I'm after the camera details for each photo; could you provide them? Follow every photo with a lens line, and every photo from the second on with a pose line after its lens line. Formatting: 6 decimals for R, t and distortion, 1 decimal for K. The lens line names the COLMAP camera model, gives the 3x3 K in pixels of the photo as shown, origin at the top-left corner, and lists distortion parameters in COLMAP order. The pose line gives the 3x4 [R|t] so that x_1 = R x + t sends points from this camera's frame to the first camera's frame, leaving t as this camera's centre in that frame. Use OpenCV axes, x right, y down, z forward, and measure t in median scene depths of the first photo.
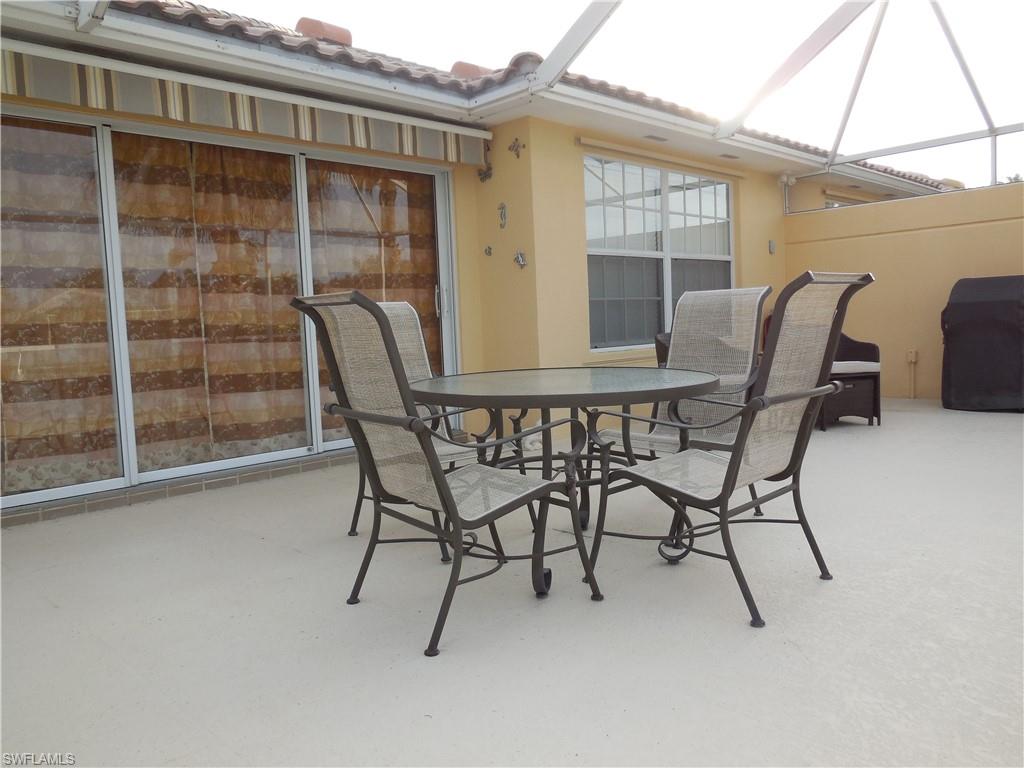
lens RADIAL K [[790.5, 0, 512.0], [0, 790.5, 384.0], [0, 0, 1]] dist [0.013058, -0.000109]
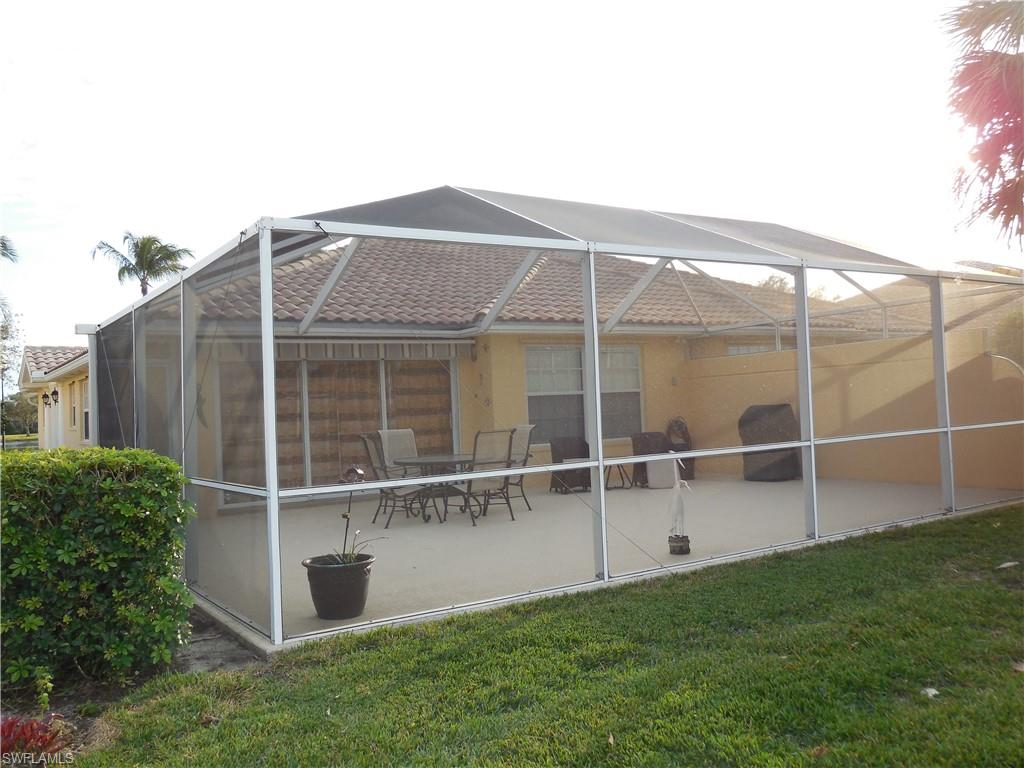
lens RADIAL K [[894.7, 0, 512.0], [0, 894.7, 384.0], [0, 0, 1]] dist [-0.000500, -0.000121]
pose [[0.979939, -0.008722, -0.199106, 0.616892], [-0.010469, 0.995410, -0.095132, 0.020737], [0.199021, 0.095308, 0.975350, -1.439235]]
